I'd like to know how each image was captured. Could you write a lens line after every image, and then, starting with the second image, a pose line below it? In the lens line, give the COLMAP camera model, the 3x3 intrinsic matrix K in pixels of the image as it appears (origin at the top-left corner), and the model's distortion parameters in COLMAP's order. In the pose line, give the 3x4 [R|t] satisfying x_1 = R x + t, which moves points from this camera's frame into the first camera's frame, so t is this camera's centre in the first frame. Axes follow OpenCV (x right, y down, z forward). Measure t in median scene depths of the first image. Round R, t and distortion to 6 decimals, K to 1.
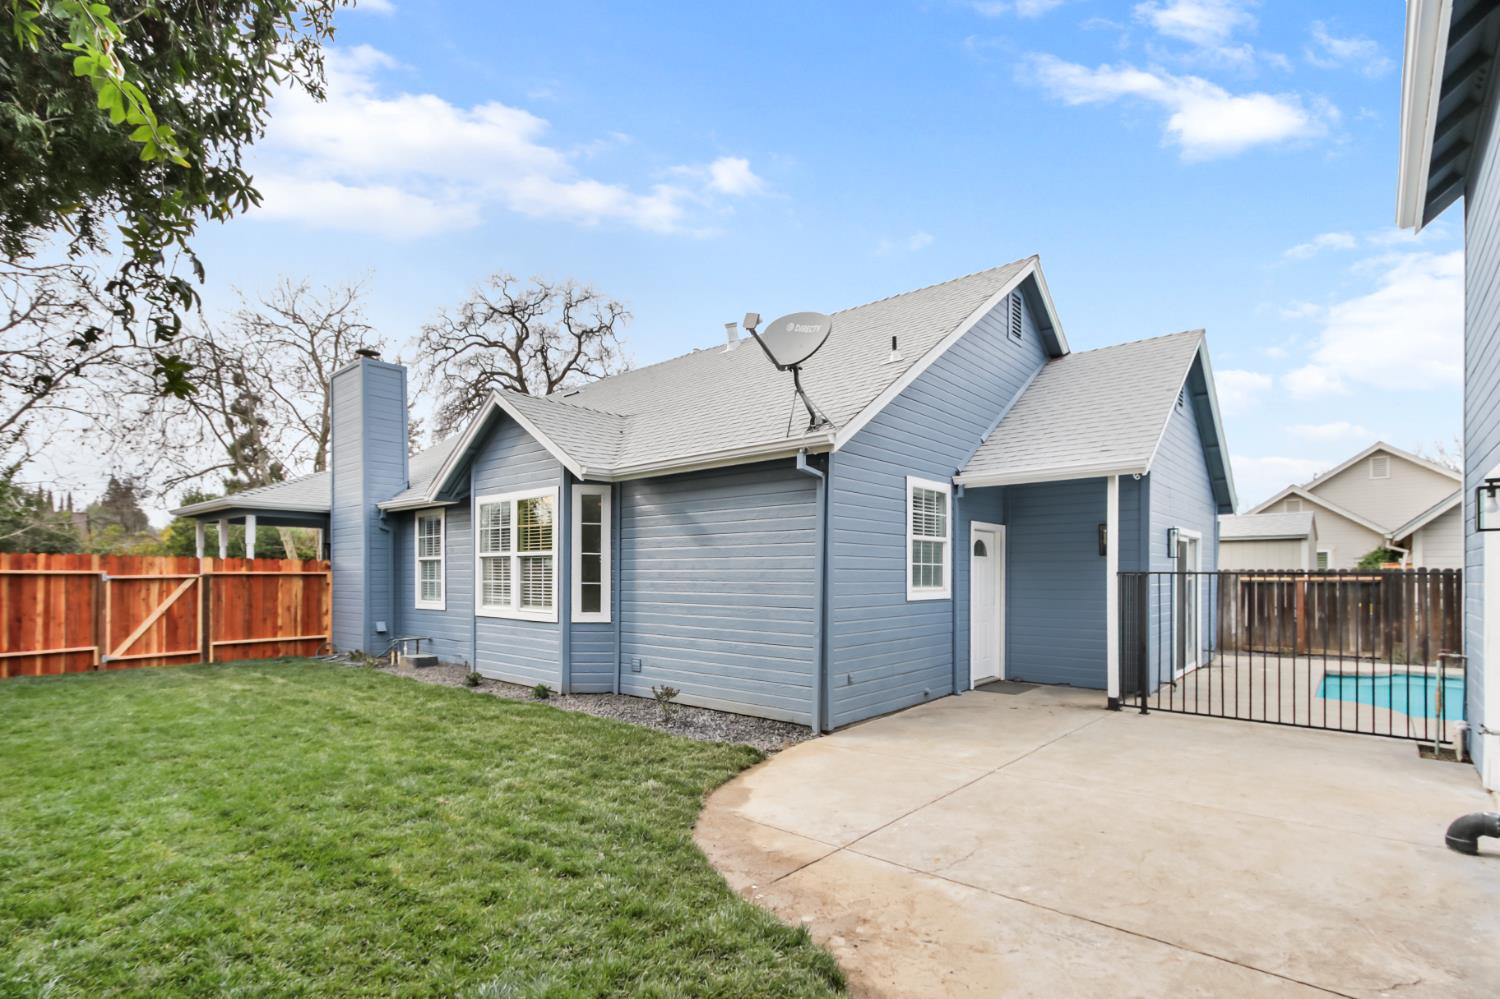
lens RADIAL K [[695.5, 0, 753.4], [0, 695.5, 573.2], [0, 0, 1]] dist [0.001657, -0.000187]
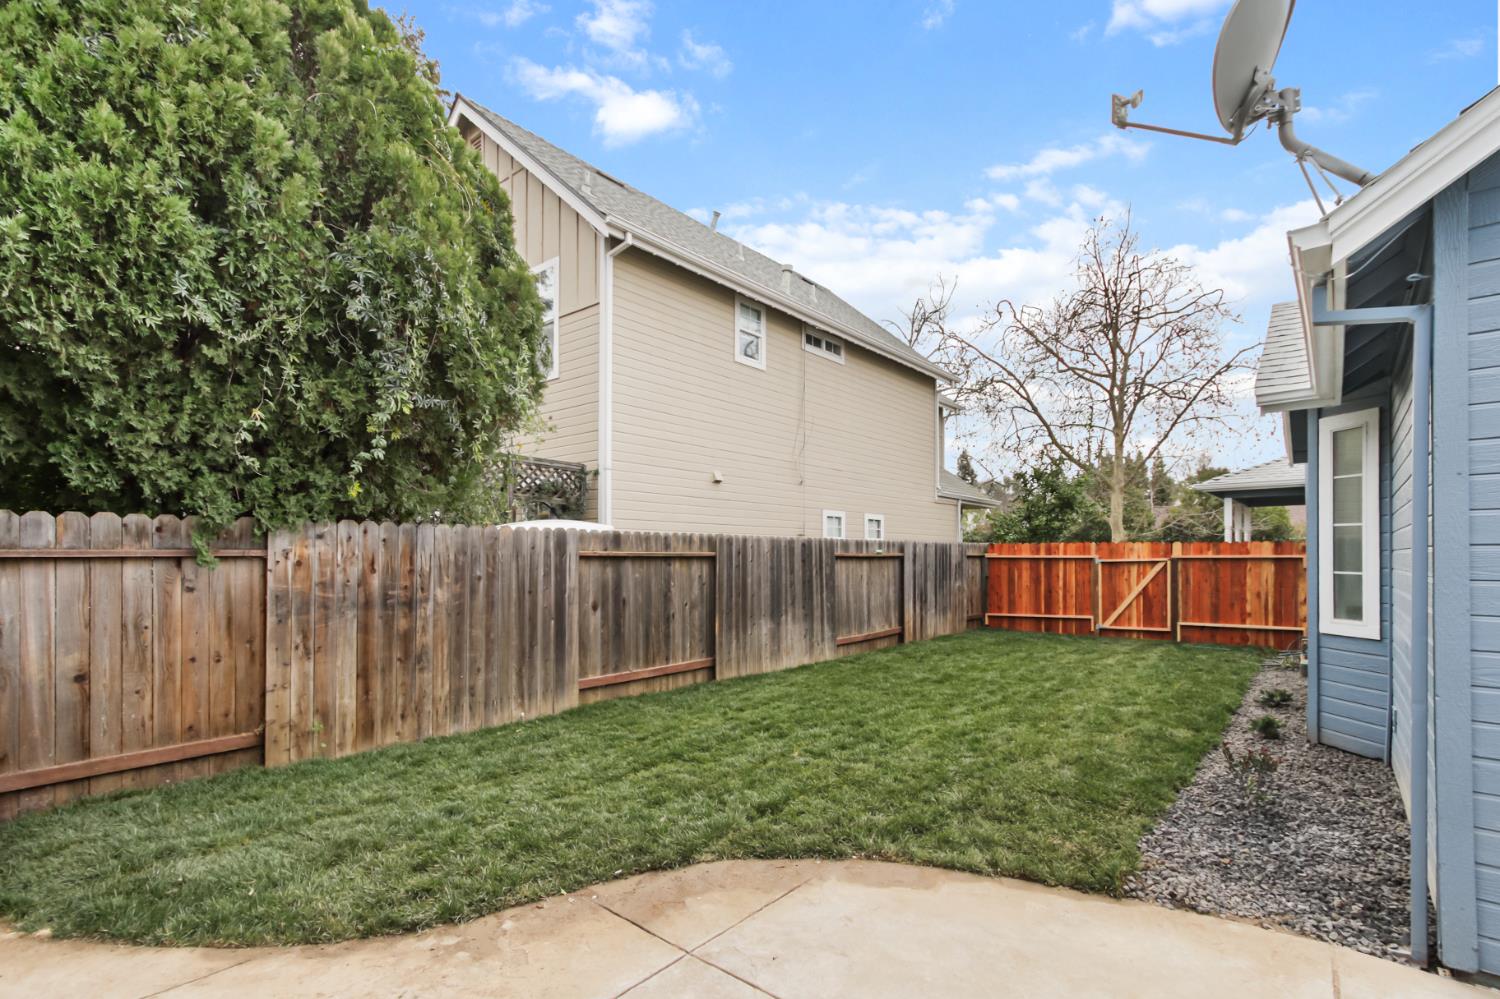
lens RADIAL K [[695.5, 0, 754.2], [0, 695.5, 556.8], [0, 0, 1]] dist [0.001657, -0.000187]
pose [[0.034412, -0.002781, -0.999404, 0.267476], [0.003561, 0.999990, -0.002660, 0.000400], [0.999401, -0.003468, 0.034421, 0.337725]]
